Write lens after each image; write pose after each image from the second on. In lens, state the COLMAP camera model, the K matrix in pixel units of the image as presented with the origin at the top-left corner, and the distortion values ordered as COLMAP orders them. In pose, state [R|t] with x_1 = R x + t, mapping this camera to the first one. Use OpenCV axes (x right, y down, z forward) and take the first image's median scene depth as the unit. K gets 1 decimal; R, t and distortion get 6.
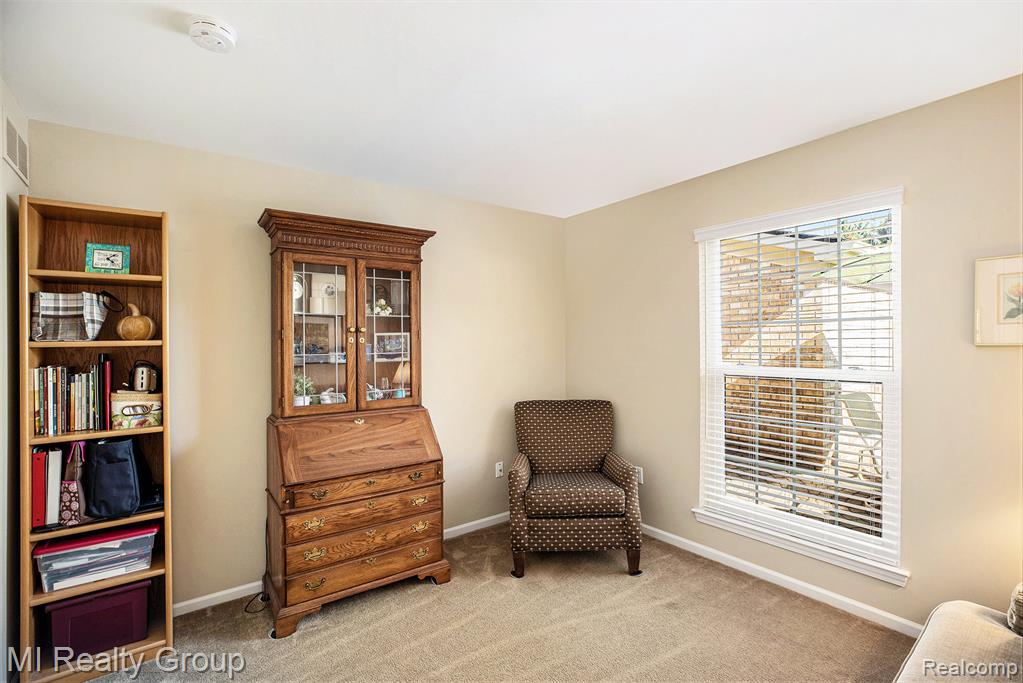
lens RADIAL K [[471.3, 0, 508.0], [0, 471.3, 337.7], [0, 0, 1]] dist [-0.022263, 0.000479]
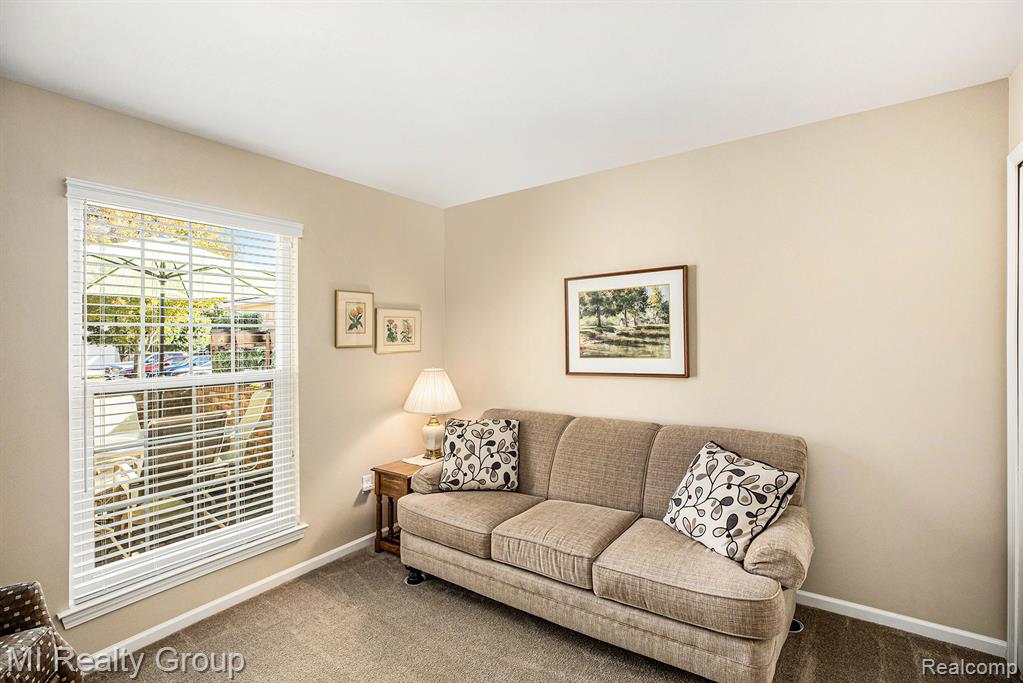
lens RADIAL K [[471.3, 0, 508.0], [0, 471.3, 337.7], [0, 0, 1]] dist [-0.022263, 0.000479]
pose [[-0.328297, 0.024401, 0.944259, -0.500723], [0.015439, 0.999671, -0.020465, 0.021523], [-0.944448, 0.007860, -0.328565, 0.793451]]
